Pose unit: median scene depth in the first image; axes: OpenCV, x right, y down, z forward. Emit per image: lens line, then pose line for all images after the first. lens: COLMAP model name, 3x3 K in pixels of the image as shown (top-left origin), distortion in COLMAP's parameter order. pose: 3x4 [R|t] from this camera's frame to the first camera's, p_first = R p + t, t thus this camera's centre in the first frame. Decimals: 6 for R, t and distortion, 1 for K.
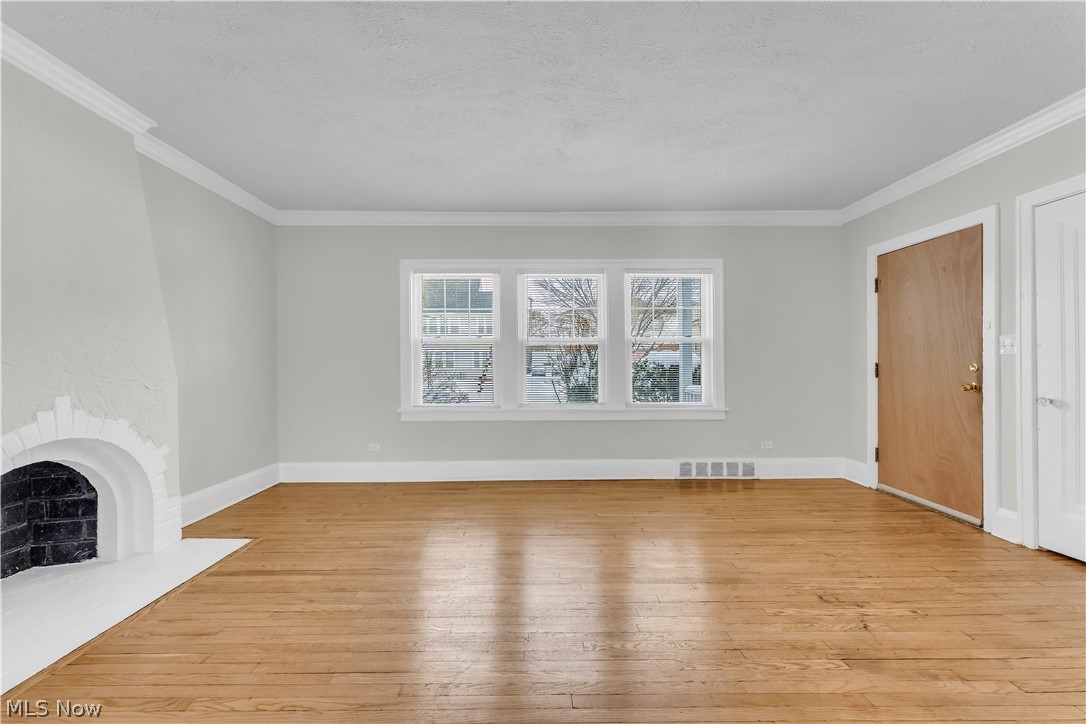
lens RADIAL K [[440.6, 0, 536.7], [0, 440.6, 369.1], [0, 0, 1]] dist [-0.001805, -0.000151]
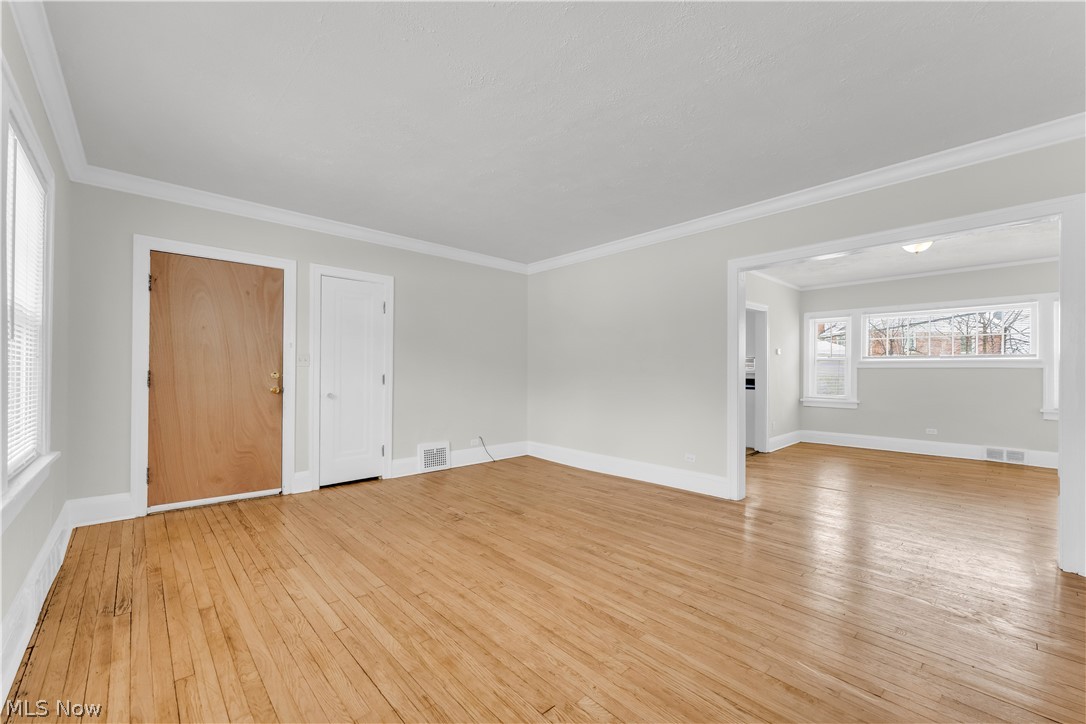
lens RADIAL K [[440.6, 0, 536.7], [0, 440.6, 369.1], [0, 0, 1]] dist [-0.001805, -0.000151]
pose [[-0.664757, 0.009670, 0.746997, -0.495882], [0.006254, 0.999953, -0.007379, -0.007028], [-0.747033, -0.000234, -0.664786, 1.248943]]
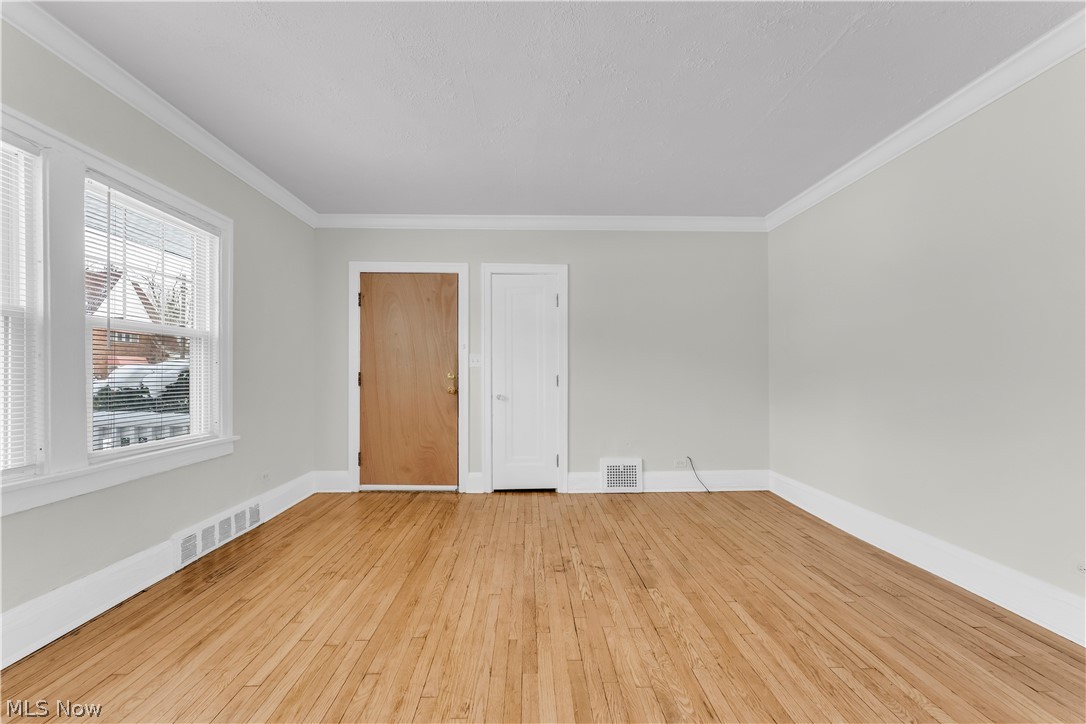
lens RADIAL K [[440.6, 0, 536.7], [0, 440.6, 369.1], [0, 0, 1]] dist [-0.001805, -0.000151]
pose [[-0.009641, 0.013358, 0.999864, -0.367743], [0.008927, 0.999872, -0.013272, -0.004520], [-0.999914, 0.008797, -0.009759, 0.722929]]
